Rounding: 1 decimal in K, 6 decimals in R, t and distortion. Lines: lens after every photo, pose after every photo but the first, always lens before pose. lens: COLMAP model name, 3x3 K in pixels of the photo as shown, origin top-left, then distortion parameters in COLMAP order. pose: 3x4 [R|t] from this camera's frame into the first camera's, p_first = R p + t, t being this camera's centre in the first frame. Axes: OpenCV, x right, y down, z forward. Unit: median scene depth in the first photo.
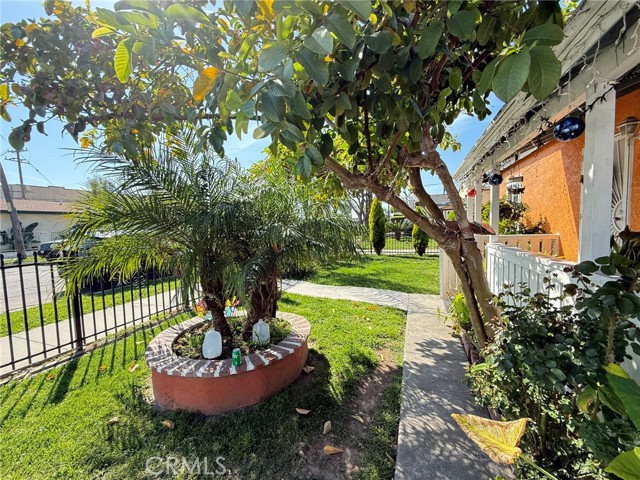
lens RADIAL K [[256.7, 0, 318.2], [0, 256.7, 239.2], [0, 0, 1]] dist [0.000737, 0.000419]
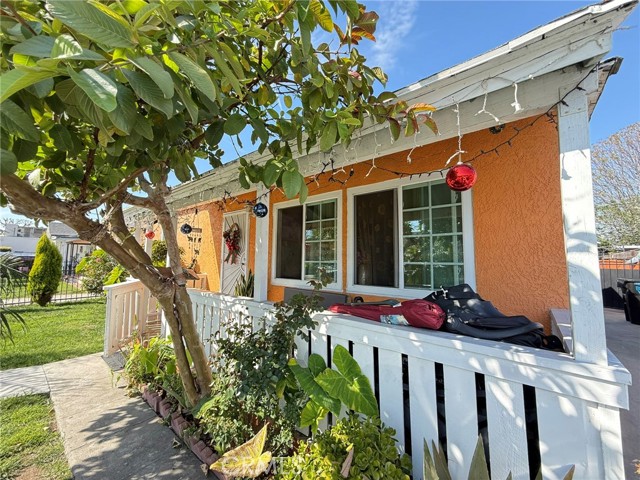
lens RADIAL K [[254.1, 0, 320.2], [0, 254.1, 237.1], [0, 0, 1]] dist [0.000513, 0.000161]
pose [[0.312412, 0.113949, 0.943088, -0.160288], [0.031534, 0.990989, -0.130182, -0.028623], [-0.949423, 0.070409, 0.306003, 0.095505]]
